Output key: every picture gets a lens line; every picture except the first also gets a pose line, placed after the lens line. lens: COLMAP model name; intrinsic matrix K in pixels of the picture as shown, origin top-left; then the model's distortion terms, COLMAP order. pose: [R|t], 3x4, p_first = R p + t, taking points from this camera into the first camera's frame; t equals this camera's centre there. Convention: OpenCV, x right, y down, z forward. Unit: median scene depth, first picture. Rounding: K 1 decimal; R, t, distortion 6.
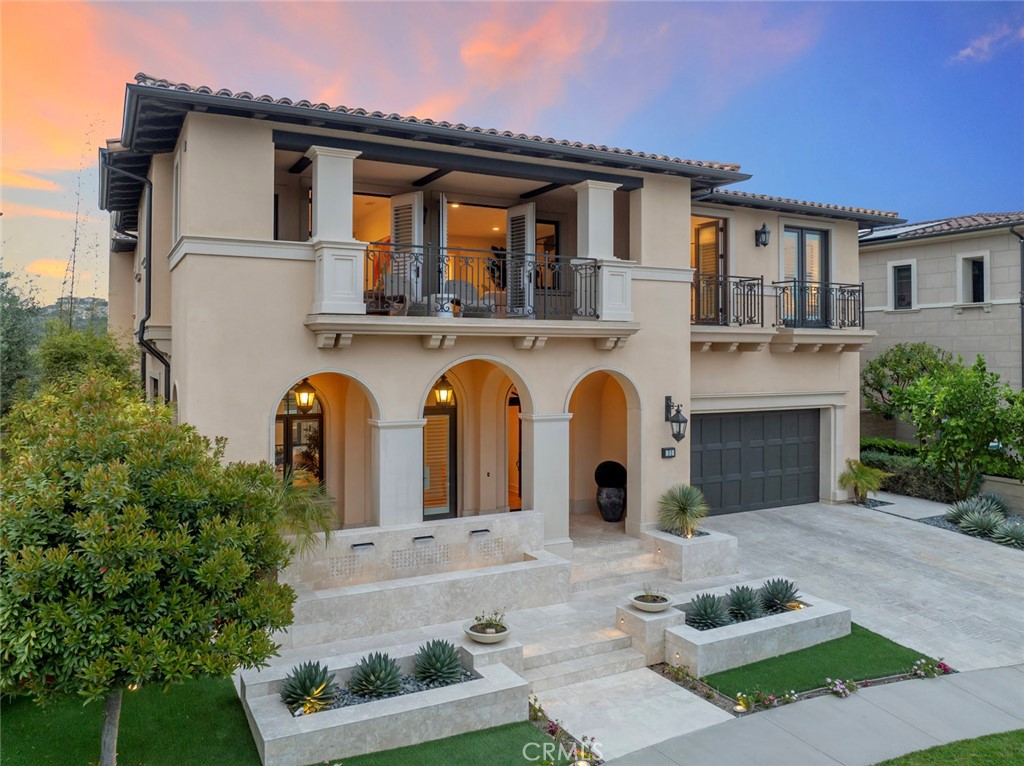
lens RADIAL K [[707.3, 0, 509.0], [0, 707.3, 364.6], [0, 0, 1]] dist [-0.003321, -0.002627]
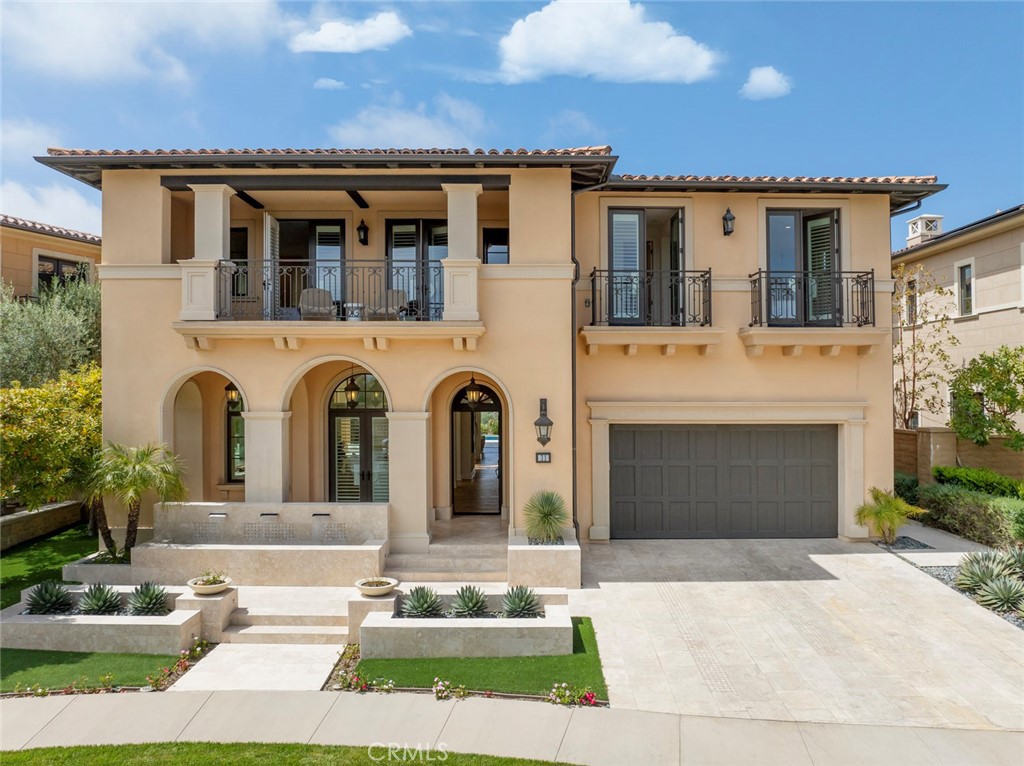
lens RADIAL K [[731.4, 0, 512.0], [0, 731.4, 383.0], [0, 0, 1]] dist [-0.008295, -0.008957]
pose [[0.897089, 0.006975, -0.441795, 0.663480], [-0.010228, 0.999935, -0.004983, 0.030298], [0.441732, 0.008989, 0.897102, 0.096122]]
